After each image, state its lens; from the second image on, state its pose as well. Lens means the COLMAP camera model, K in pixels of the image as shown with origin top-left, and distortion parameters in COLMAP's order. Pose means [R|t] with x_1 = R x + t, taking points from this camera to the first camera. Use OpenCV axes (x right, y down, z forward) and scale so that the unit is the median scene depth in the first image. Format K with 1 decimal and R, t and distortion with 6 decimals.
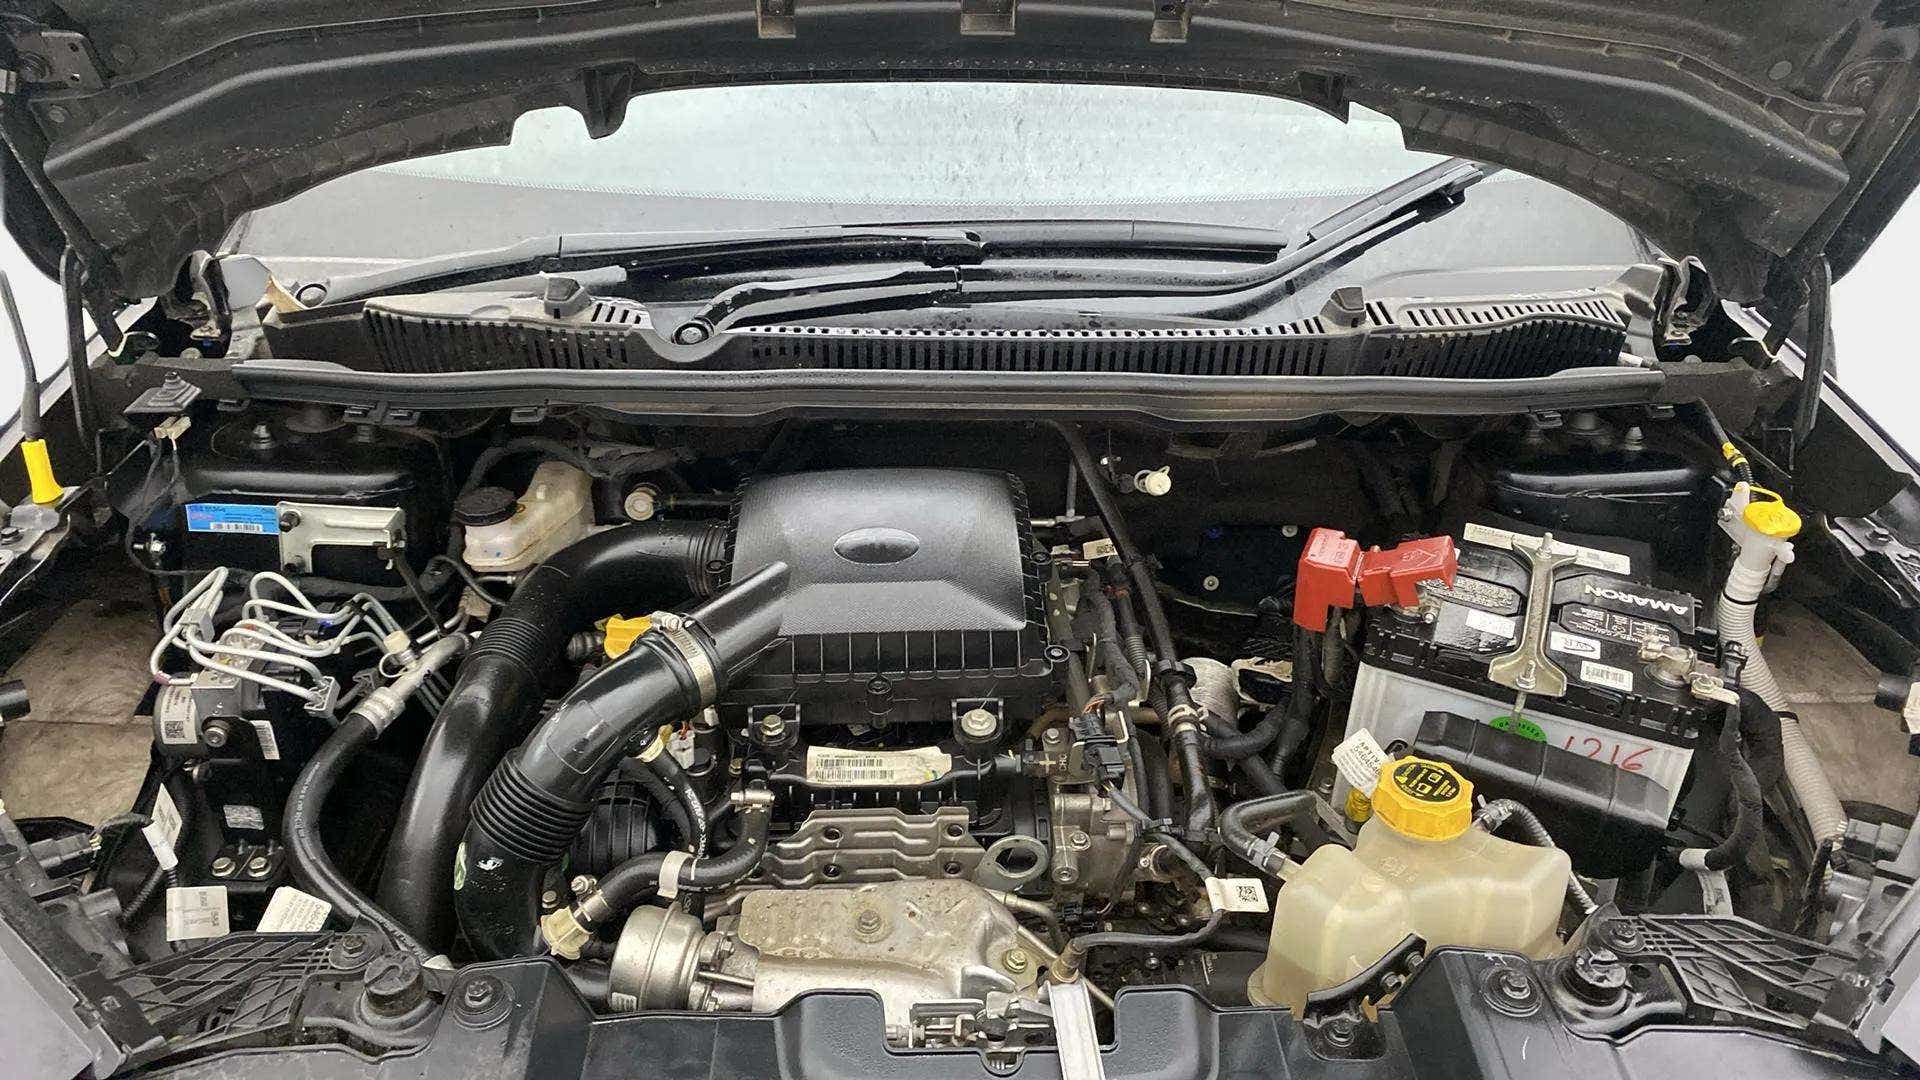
lens RADIAL K [[1365.3, 0, 960.0], [0, 1365.3, 540.0], [0, 0, 1]] dist [0.003378, -0.003155]
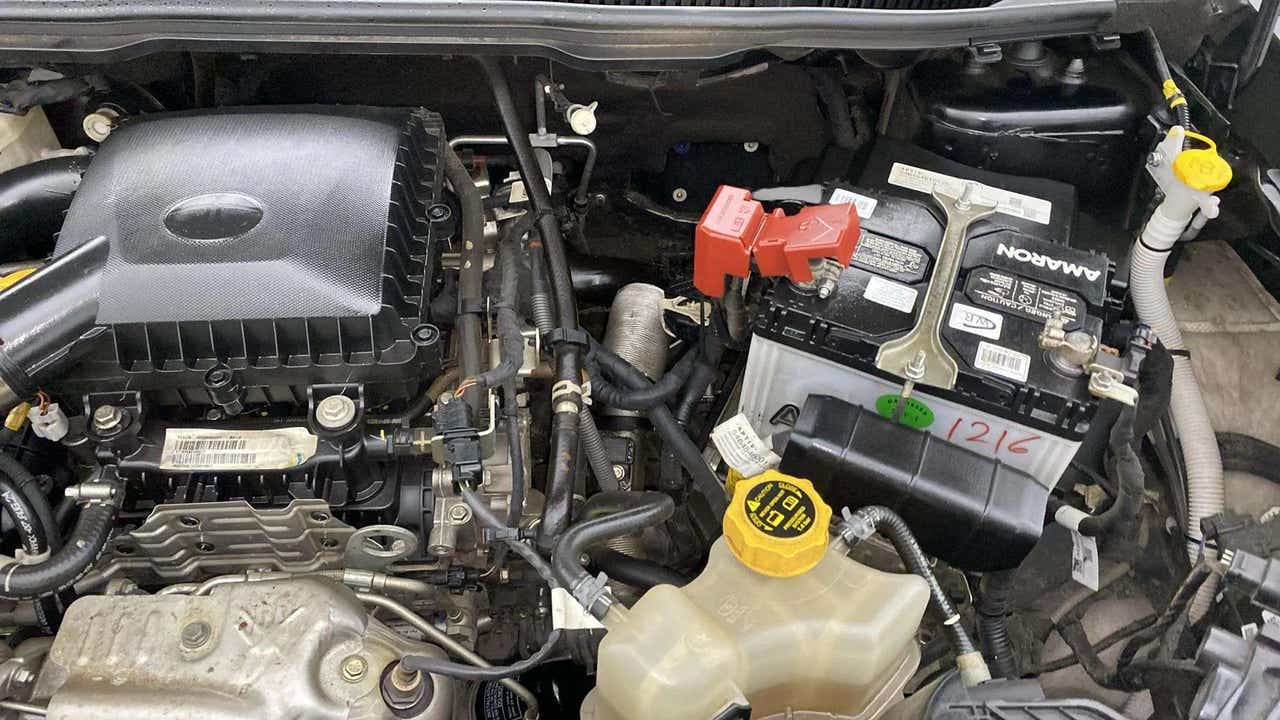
lens RADIAL K [[910.2, 0, 640.0], [0, 910.2, 360.0], [0, 0, 1]] dist [0.003378, -0.003155]
pose [[0.999785, -0.002739, 0.020560, 0.196950], [-0.003311, 0.957452, 0.288573, -0.075046], [-0.020476, -0.288579, 0.957237, 0.378318]]
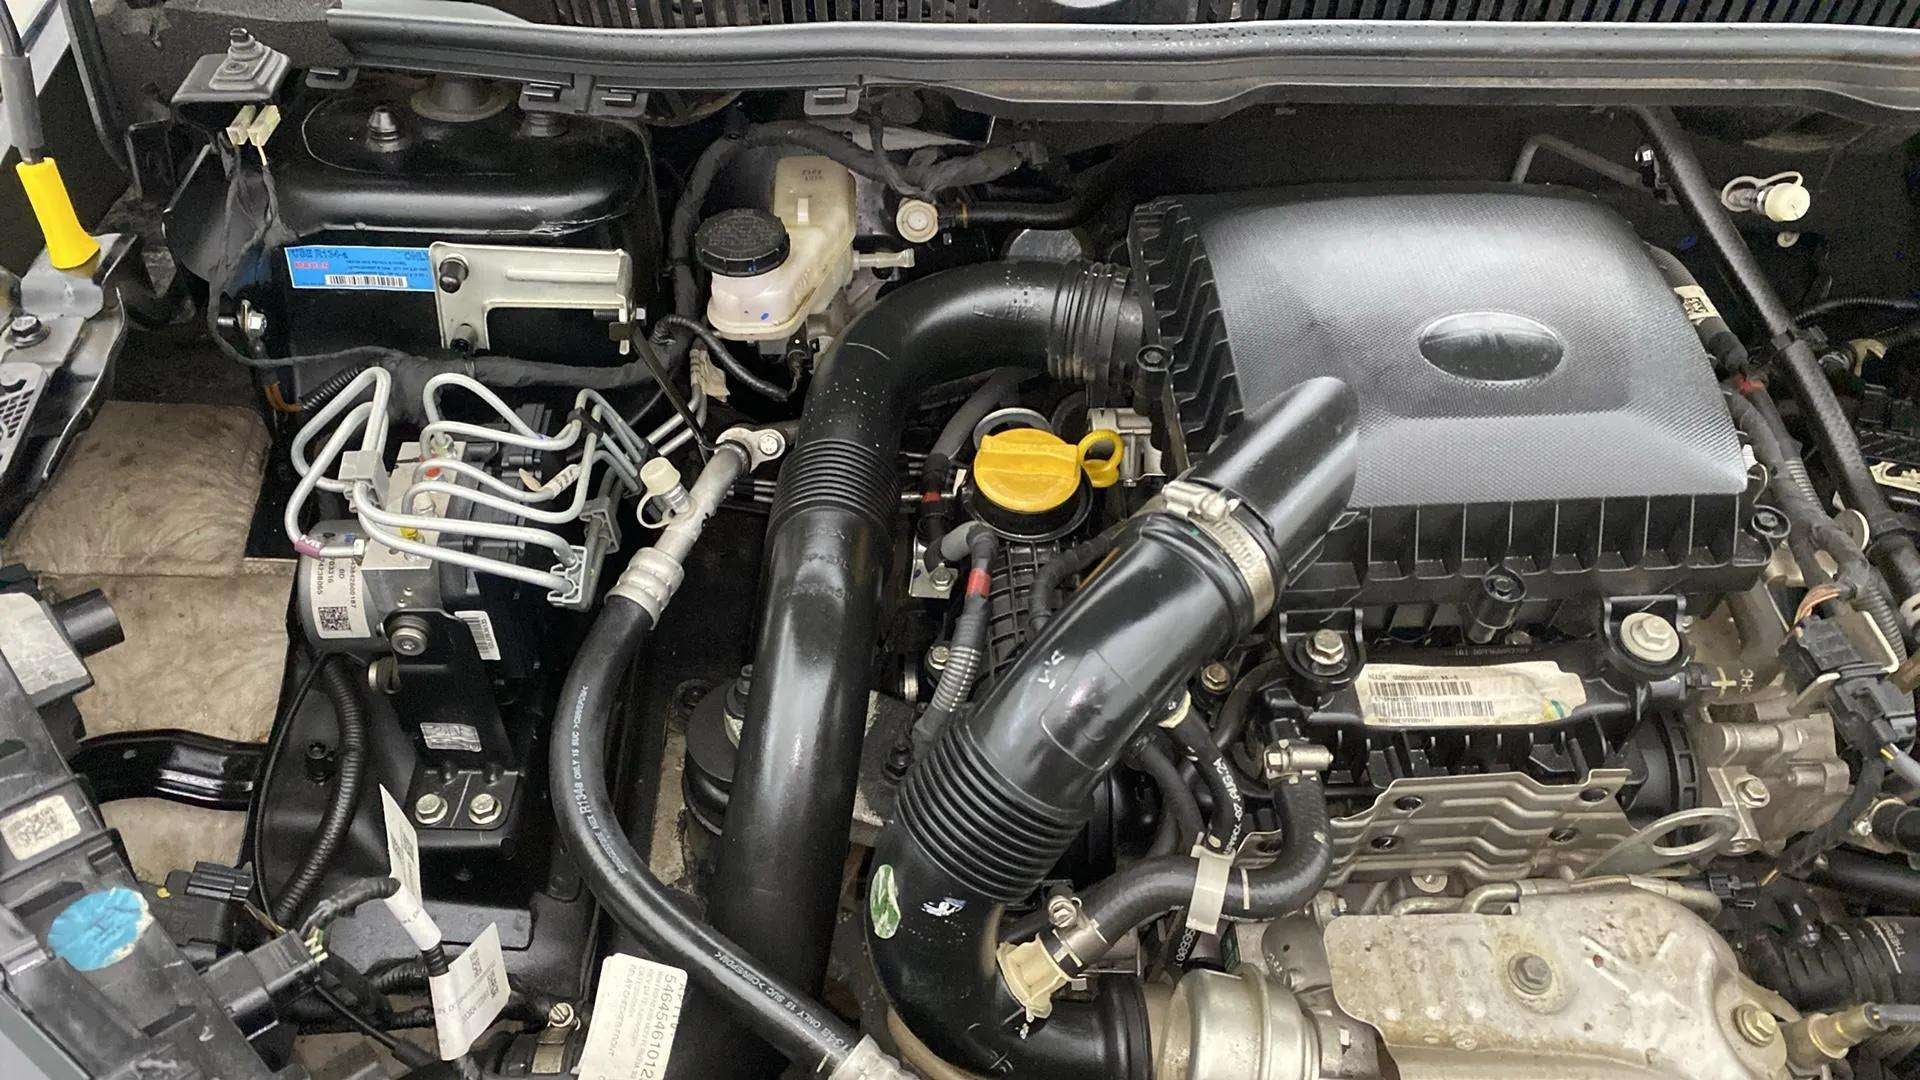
lens RADIAL K [[1382.7, 0, 978.0], [0, 1382.7, 535.0], [0, 0, 1]] dist [0.008108, -0.000627]
pose [[0.999861, -0.006823, 0.015205, -0.283607], [0.002546, 0.964167, 0.265283, -0.074067], [-0.016470, -0.265208, 0.964051, 0.377441]]
